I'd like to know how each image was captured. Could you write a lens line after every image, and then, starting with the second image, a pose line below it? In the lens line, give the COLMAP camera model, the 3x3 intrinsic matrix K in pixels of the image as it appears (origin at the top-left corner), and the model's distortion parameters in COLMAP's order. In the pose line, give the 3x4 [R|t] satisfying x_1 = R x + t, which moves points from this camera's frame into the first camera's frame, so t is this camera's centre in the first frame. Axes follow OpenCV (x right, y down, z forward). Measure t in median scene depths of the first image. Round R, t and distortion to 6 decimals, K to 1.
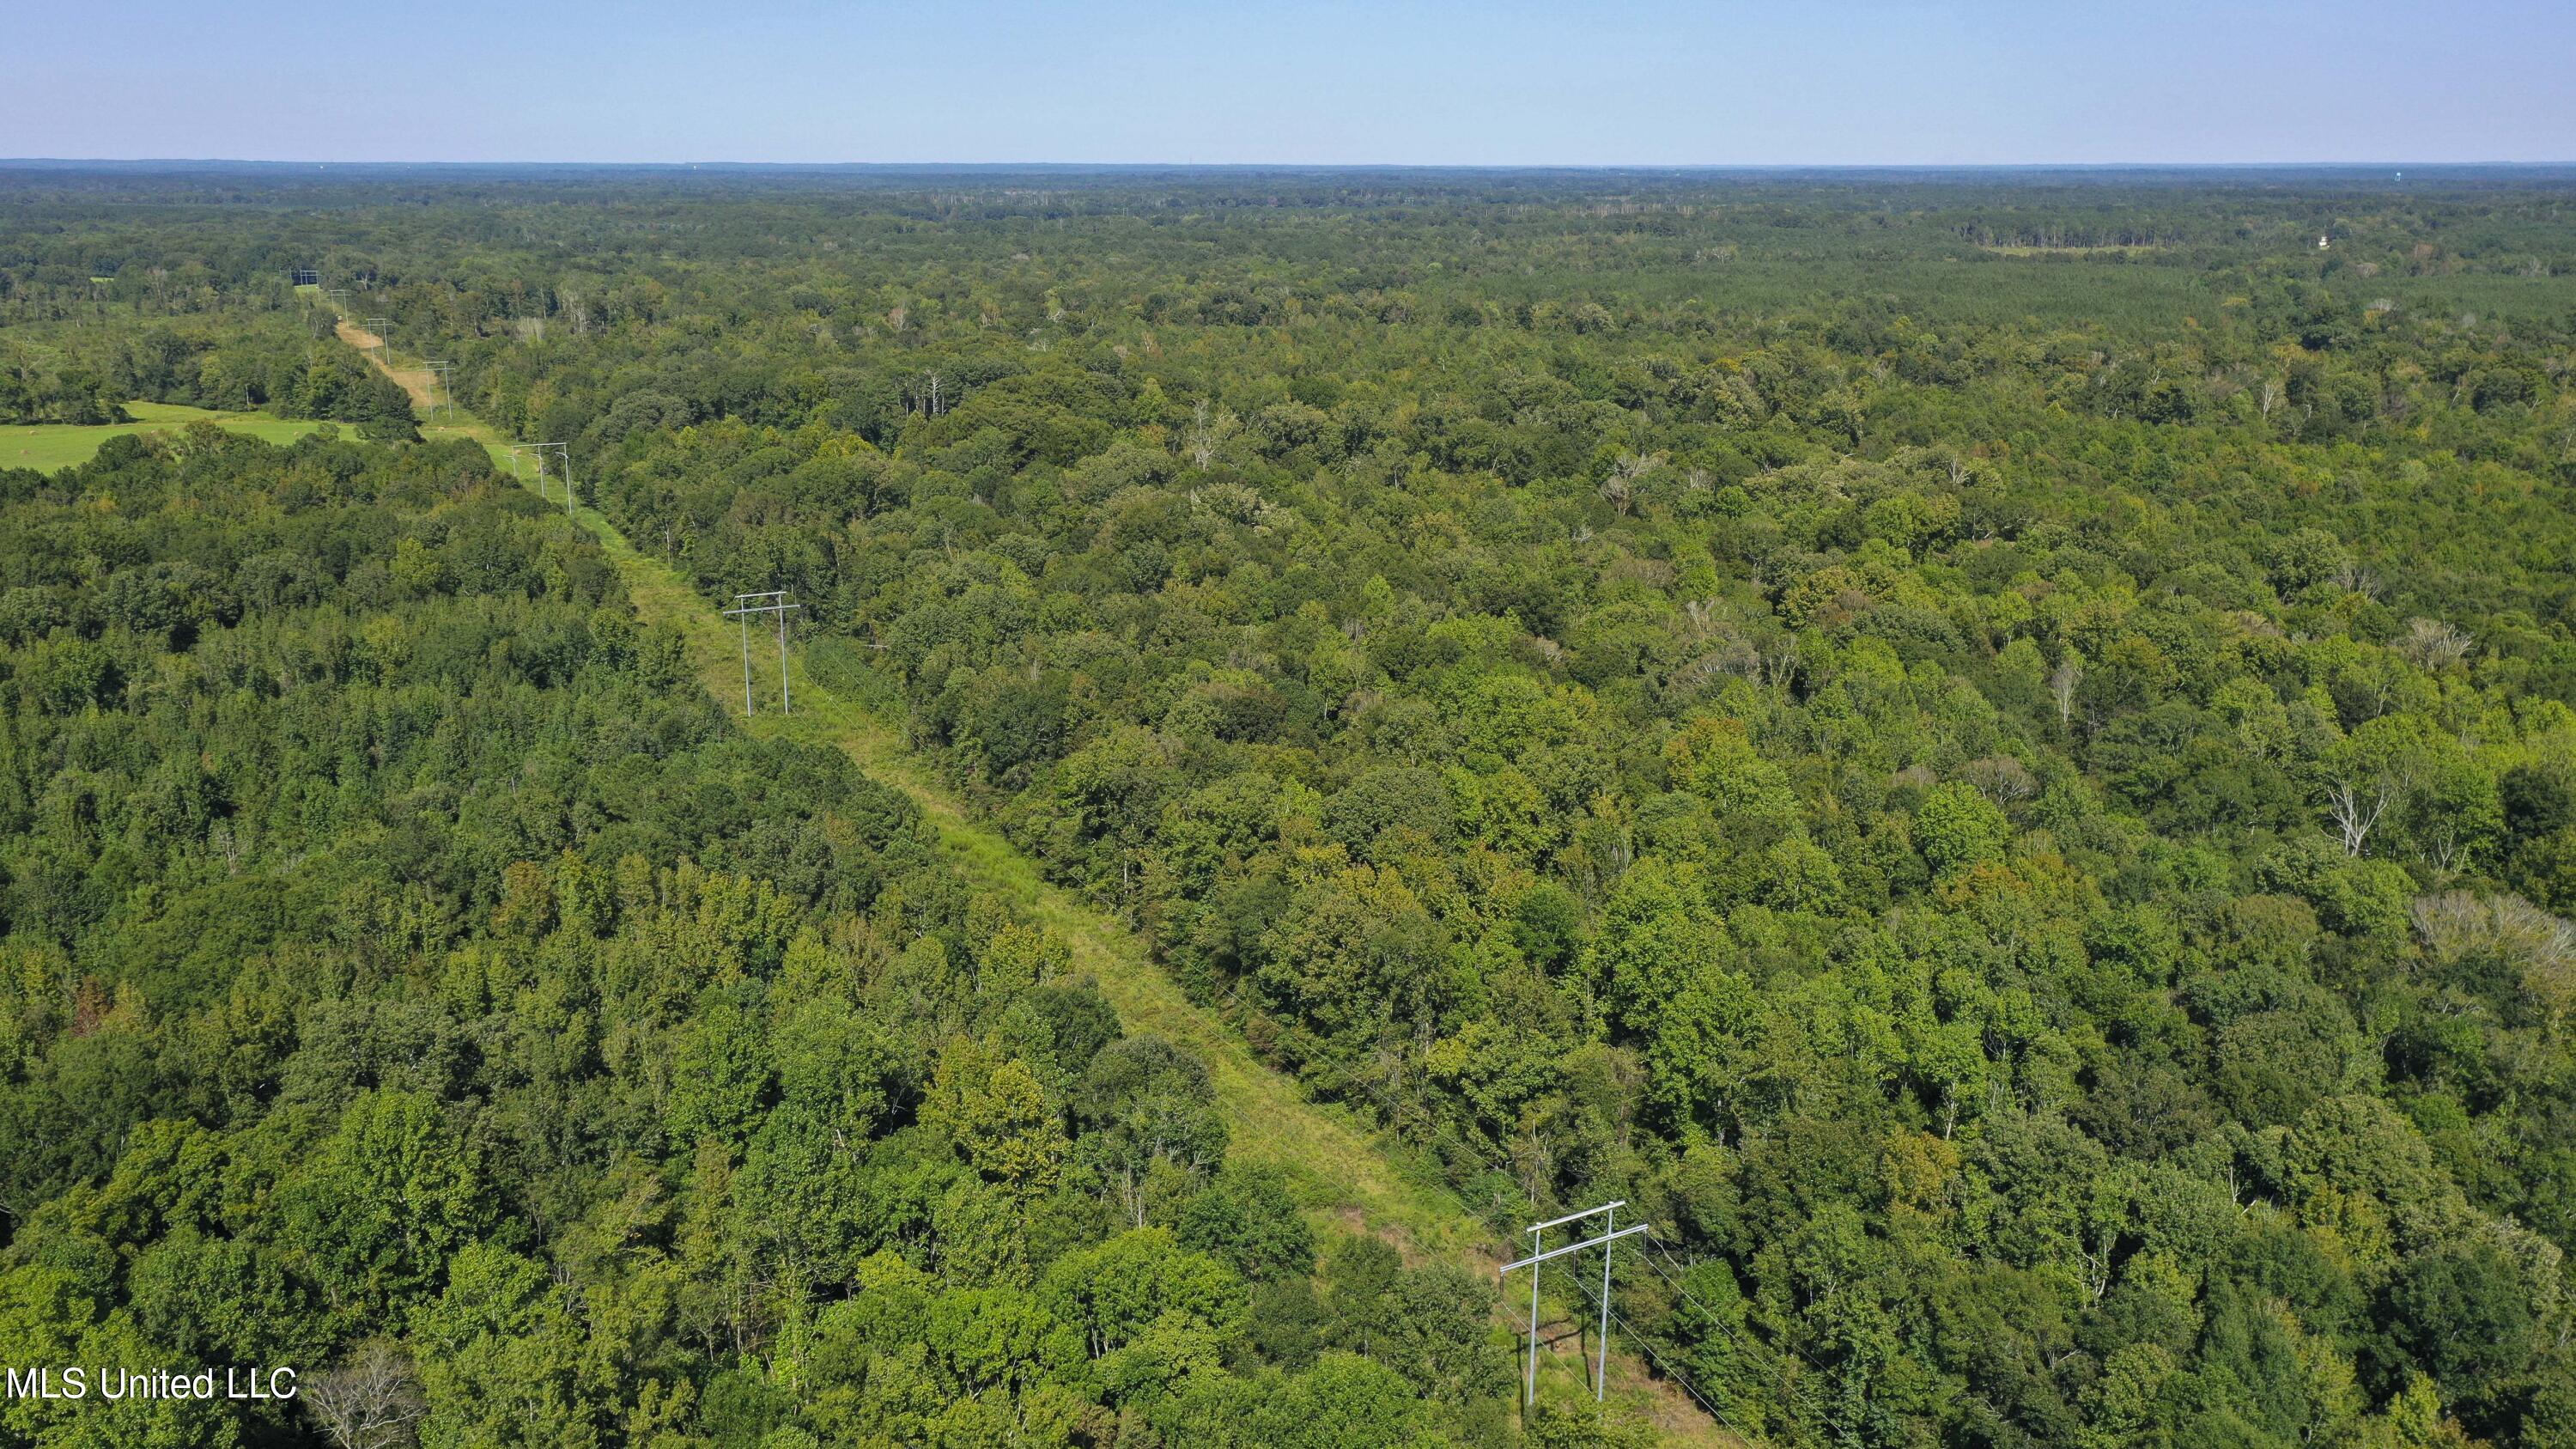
lens RADIAL K [[2087.0, 0, 1284.1], [0, 2087.0, 719.7], [0, 0, 1]] dist [0.025221, 0.003075]
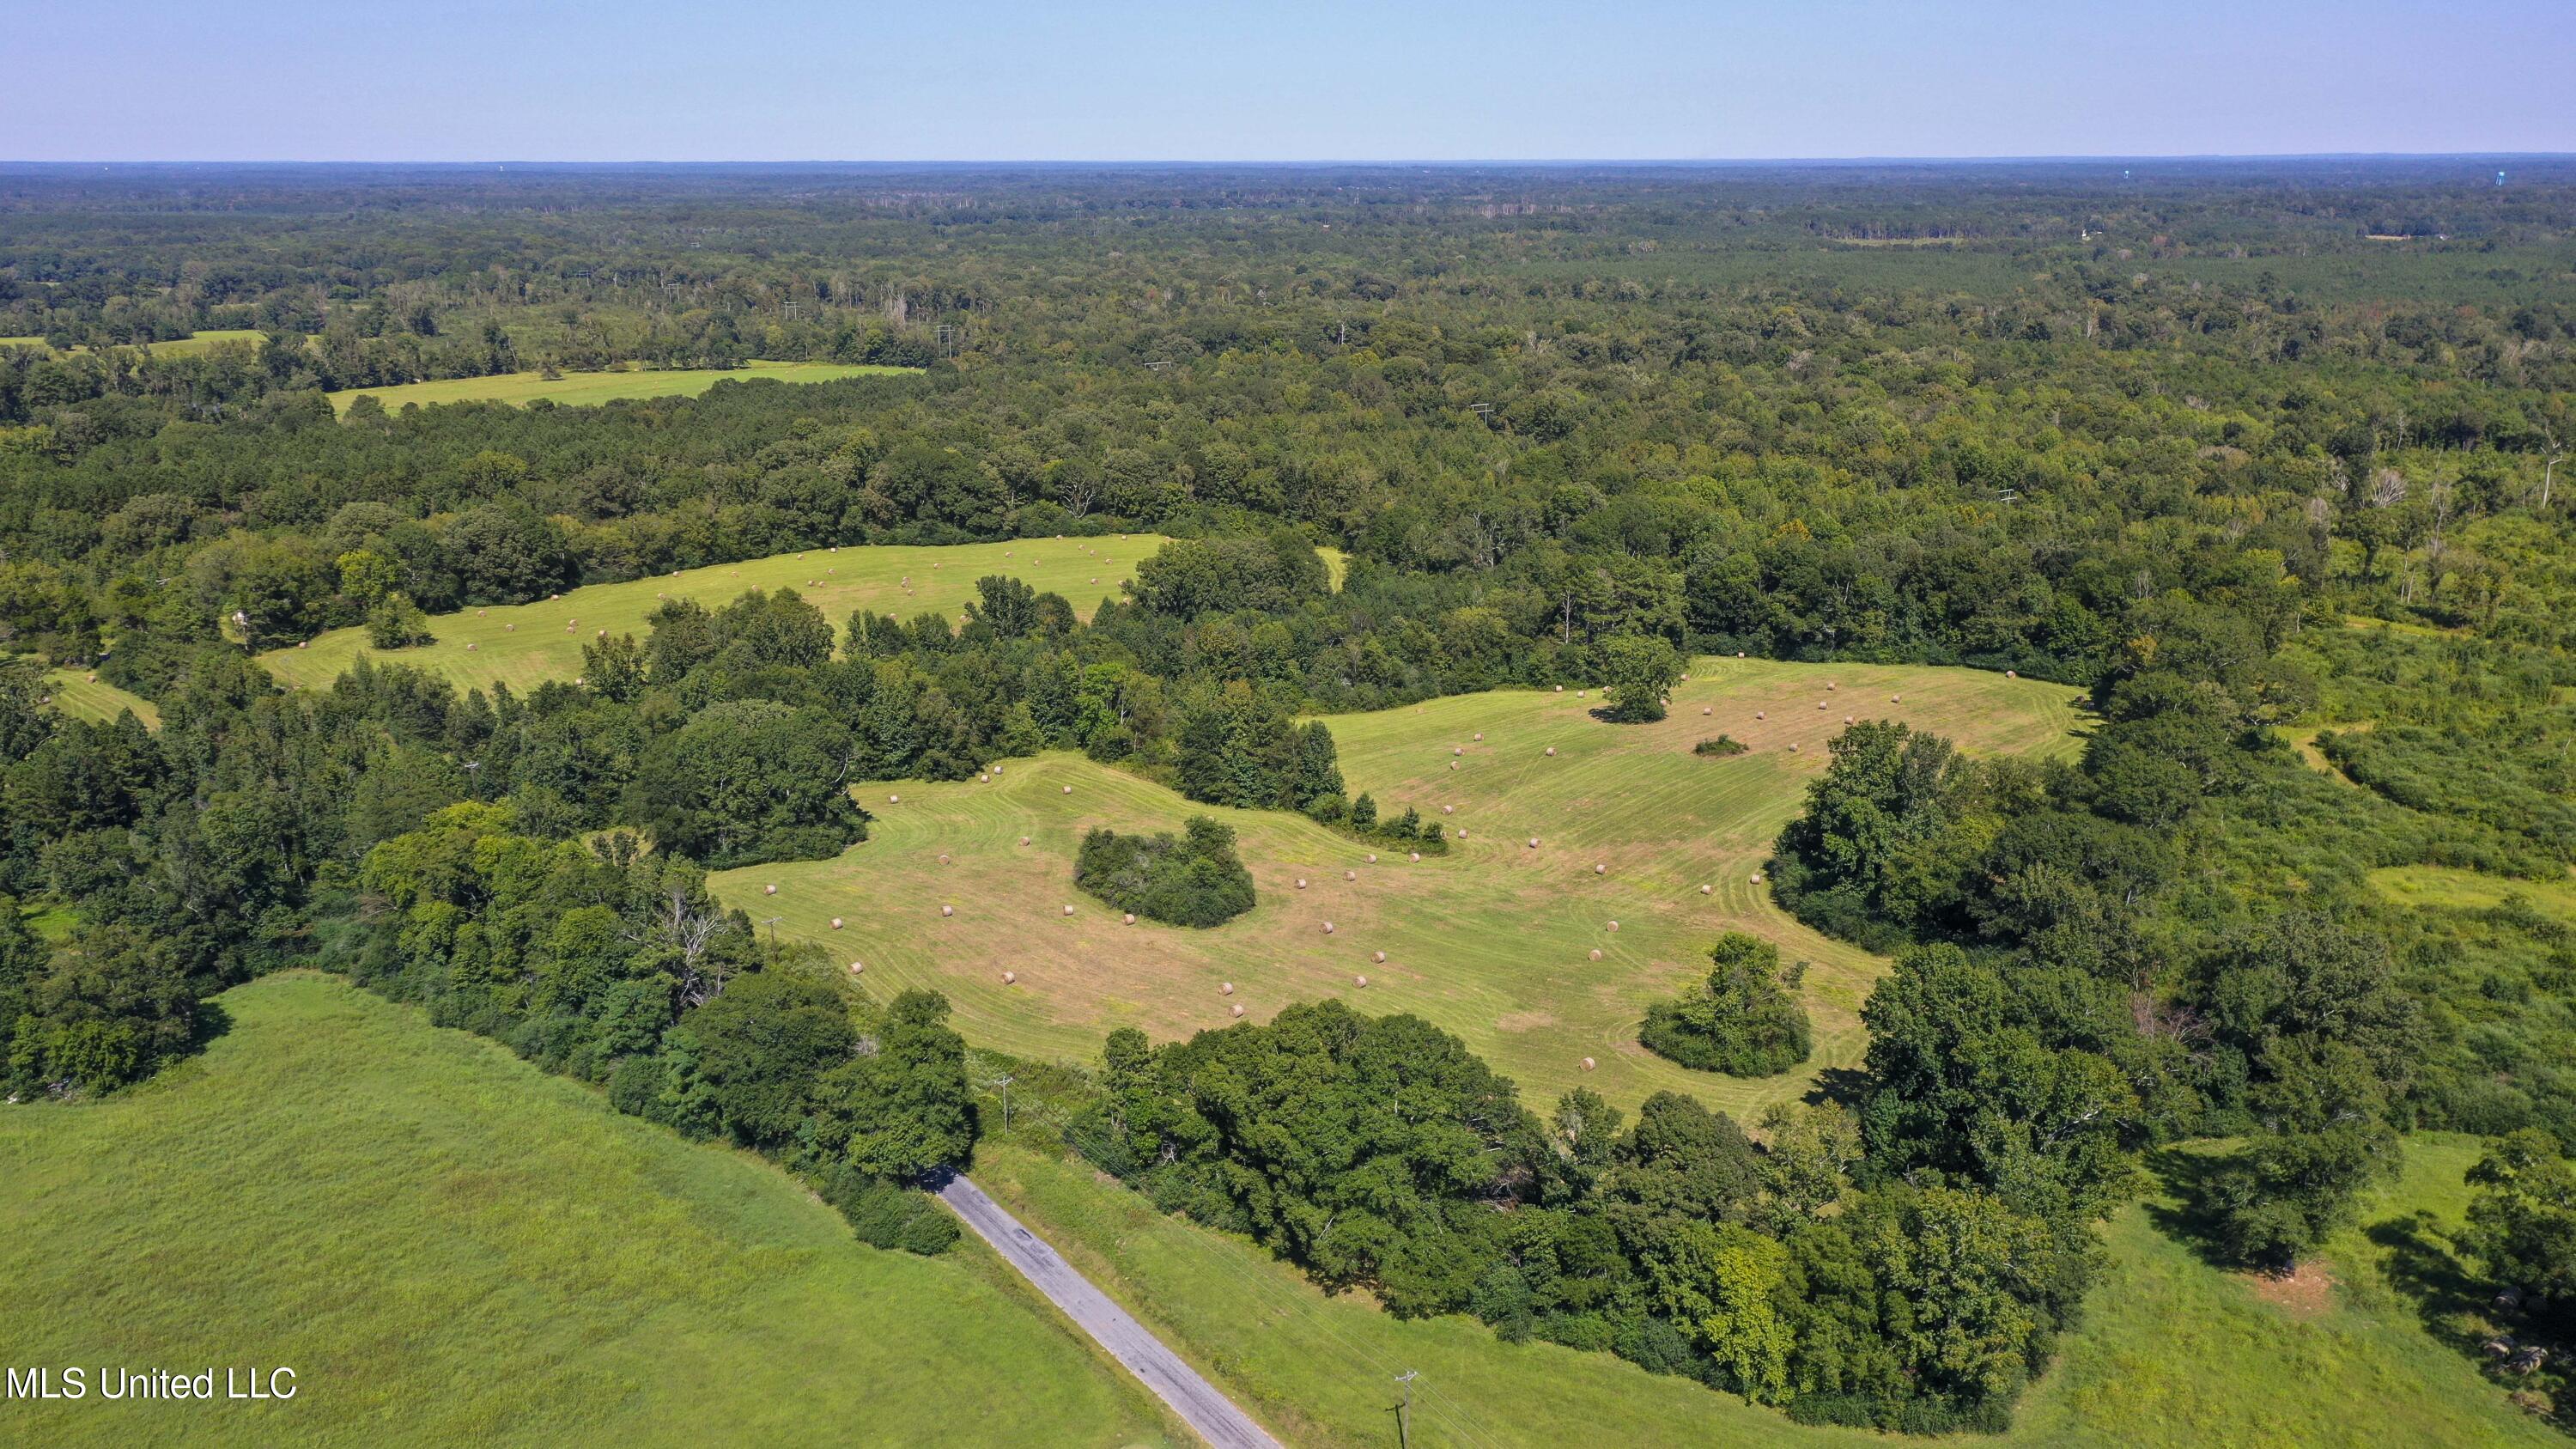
lens RADIAL K [[2022.9, 0, 1302.5], [0, 2022.9, 728.5], [0, 0, 1]] dist [0.026564, 0.008545]
pose [[0.994593, -0.032517, 0.098623, -0.228264], [0.031237, 0.999407, 0.014494, 0.085435], [-0.099036, -0.011335, 0.995019, -0.391602]]
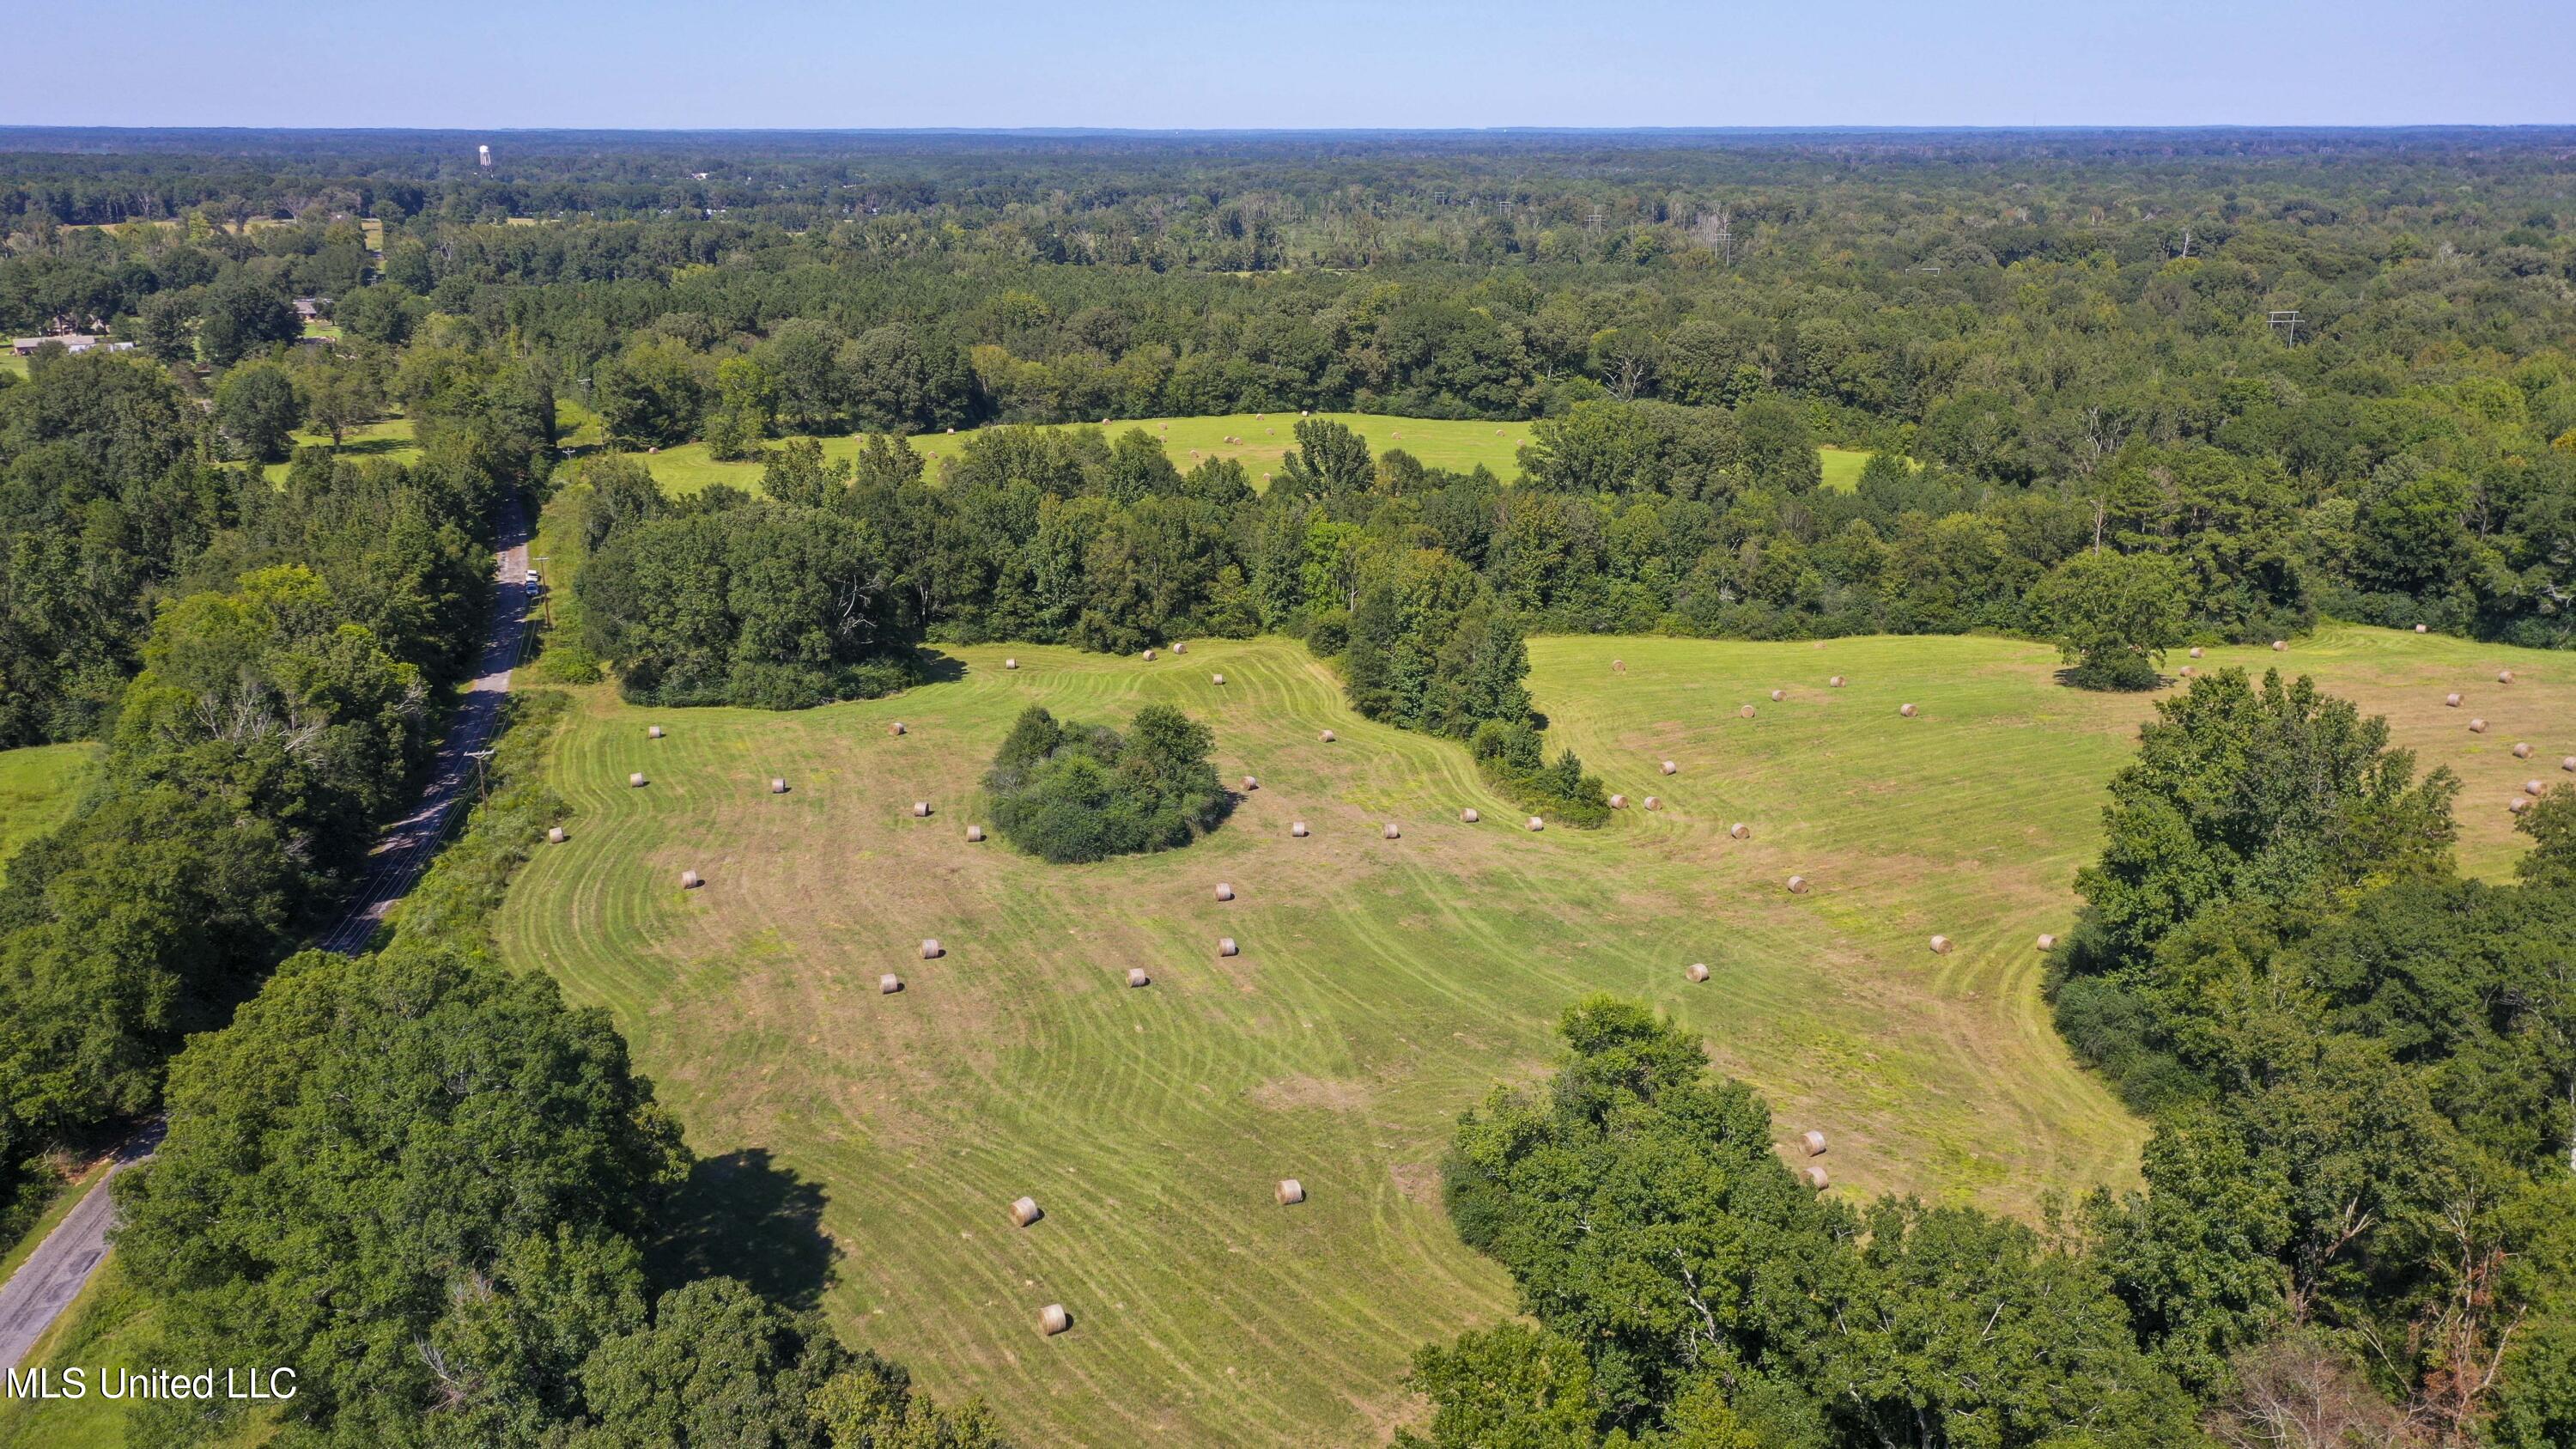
lens RADIAL K [[2087.0, 0, 1284.1], [0, 2087.0, 719.7], [0, 0, 1]] dist [0.025221, 0.003075]
pose [[0.937191, 0.094122, -0.335879, -0.141355], [-0.088097, 0.995560, 0.033168, 0.095010], [0.337509, -0.001494, 0.941321, -0.291758]]
